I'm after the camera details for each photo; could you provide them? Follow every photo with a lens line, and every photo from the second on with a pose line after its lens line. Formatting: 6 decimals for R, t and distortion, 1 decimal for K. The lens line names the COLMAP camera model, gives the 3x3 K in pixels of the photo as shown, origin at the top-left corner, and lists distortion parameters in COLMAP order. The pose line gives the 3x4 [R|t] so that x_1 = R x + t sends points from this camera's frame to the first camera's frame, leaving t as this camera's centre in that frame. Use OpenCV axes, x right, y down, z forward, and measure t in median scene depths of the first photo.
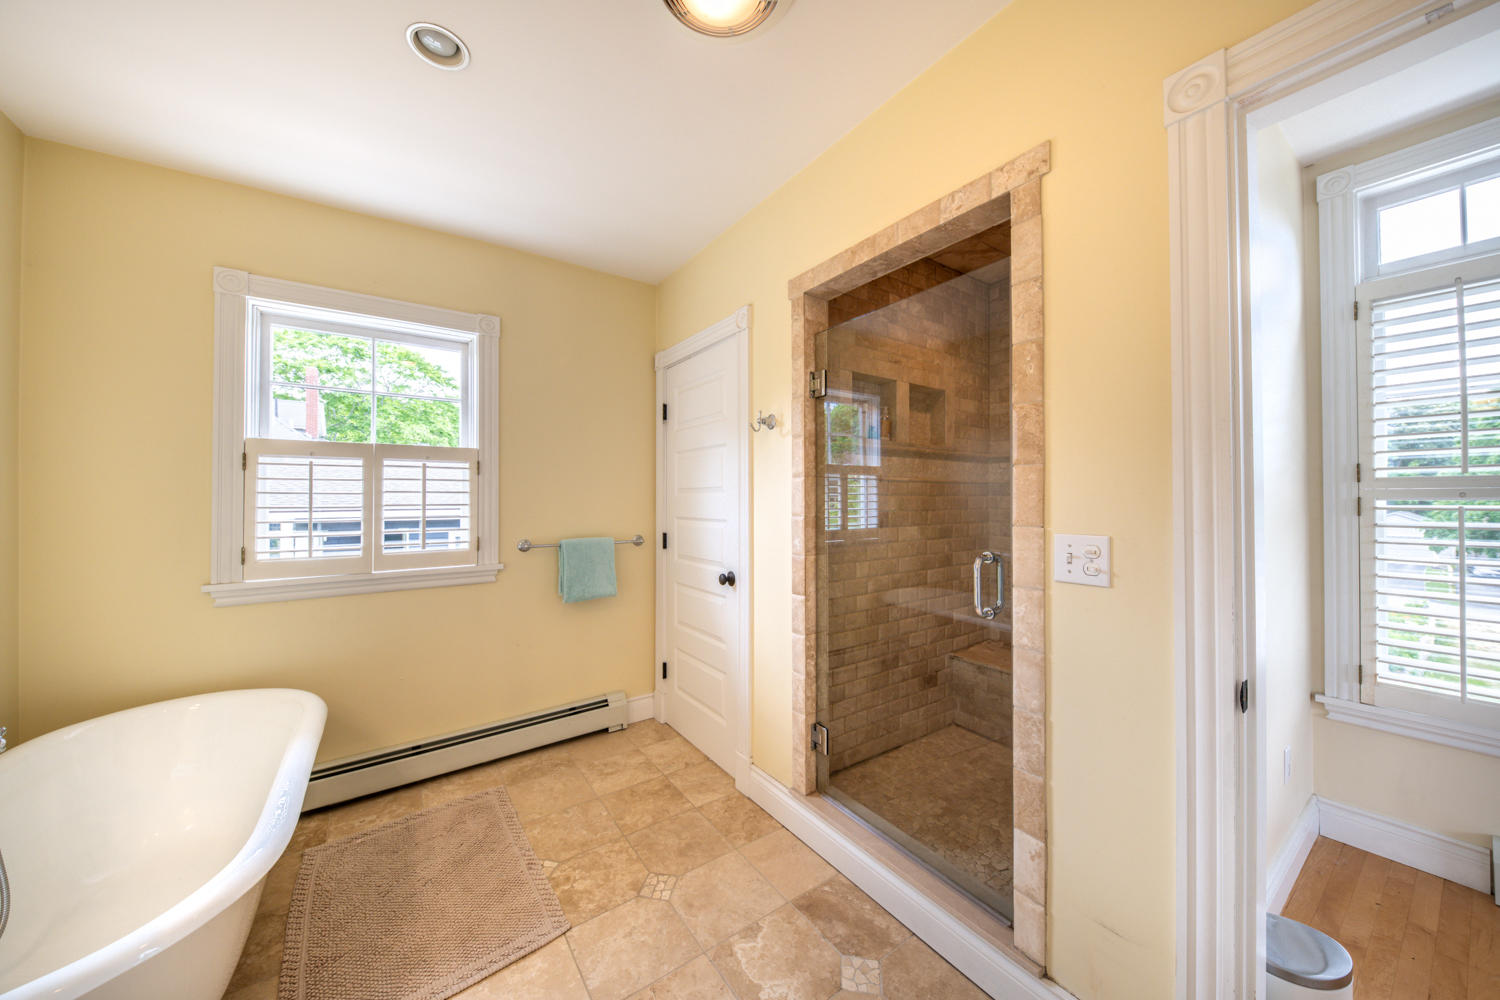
lens RADIAL K [[523.0, 0, 757.0], [0, 523.0, 493.7], [0, 0, 1]] dist [0.016137, -0.009566]
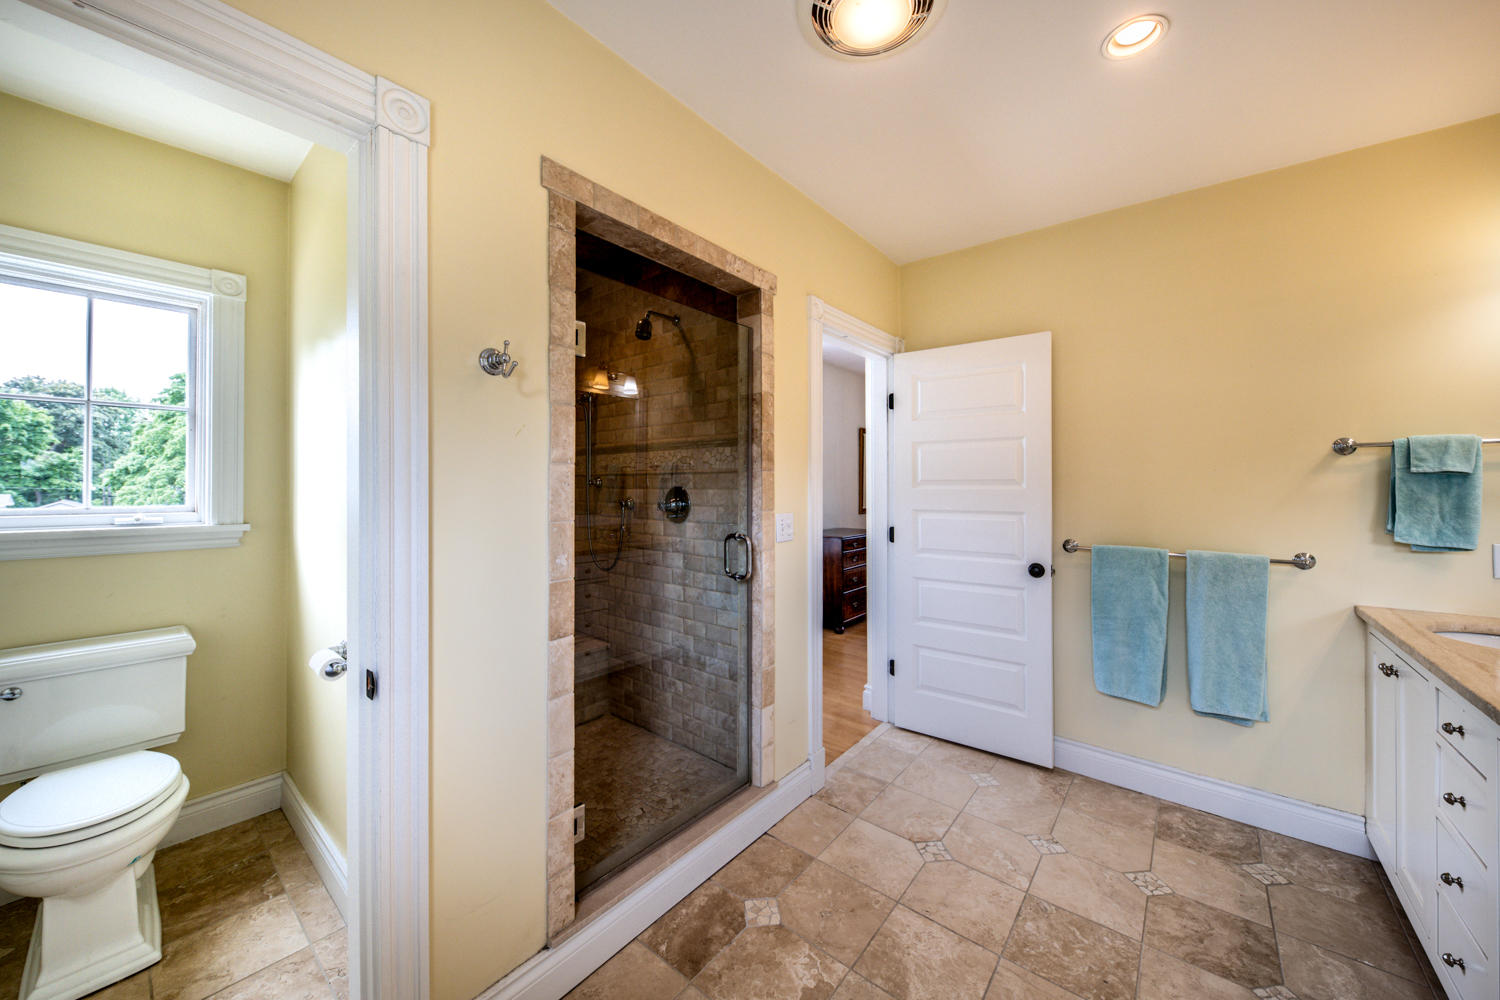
lens RADIAL K [[523.0, 0, 757.0], [0, 523.0, 493.7], [0, 0, 1]] dist [0.016137, -0.009566]
pose [[-0.260326, -0.000402, 0.965521, -0.819644], [0.002252, 0.999997, 0.001024, 0.009180], [-0.965518, 0.002441, -0.260324, 1.193290]]
